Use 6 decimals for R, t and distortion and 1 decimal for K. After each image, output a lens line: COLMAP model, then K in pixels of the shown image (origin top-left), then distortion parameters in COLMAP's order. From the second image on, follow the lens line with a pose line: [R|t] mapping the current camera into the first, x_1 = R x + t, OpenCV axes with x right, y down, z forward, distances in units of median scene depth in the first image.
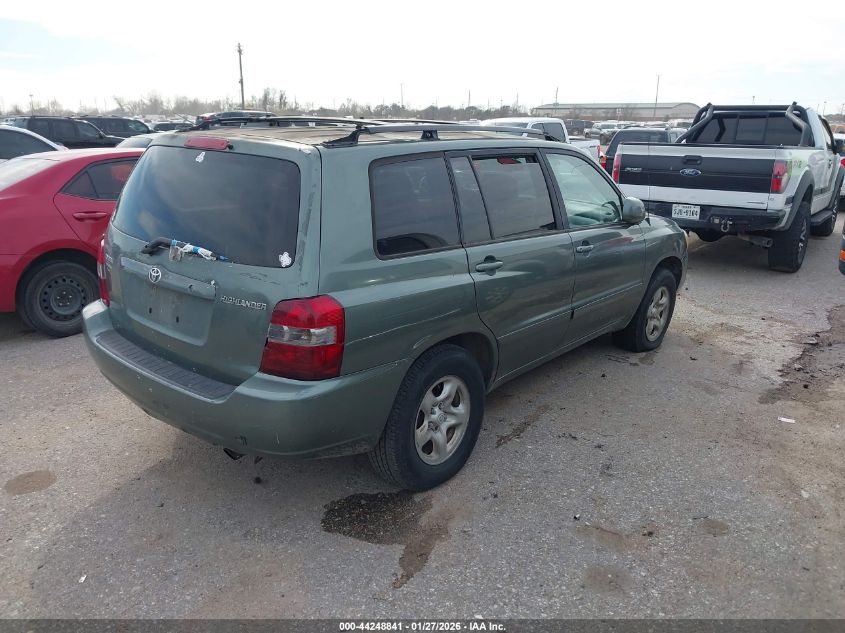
lens RADIAL K [[659.6, 0, 411.8], [0, 659.6, 317.1], [0, 0, 1]] dist [0.010803, 0.006299]
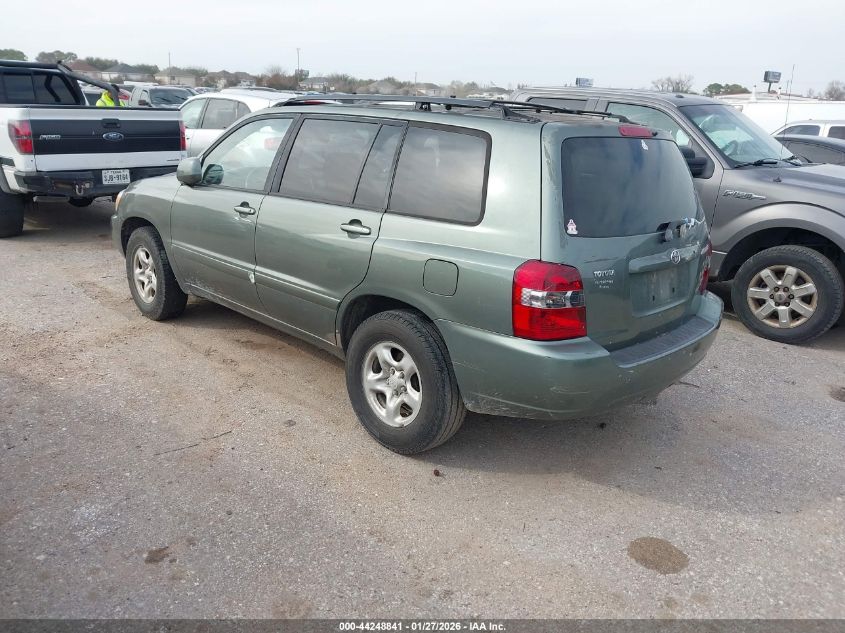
lens RADIAL K [[659.6, 0, 411.8], [0, 659.6, 317.1], [0, 0, 1]] dist [0.010803, 0.006299]
pose [[0.093221, -0.318767, 0.943238, -0.542864], [0.250909, 0.924309, 0.287573, -0.141250], [-0.963512, 0.209859, 0.166147, 0.464797]]
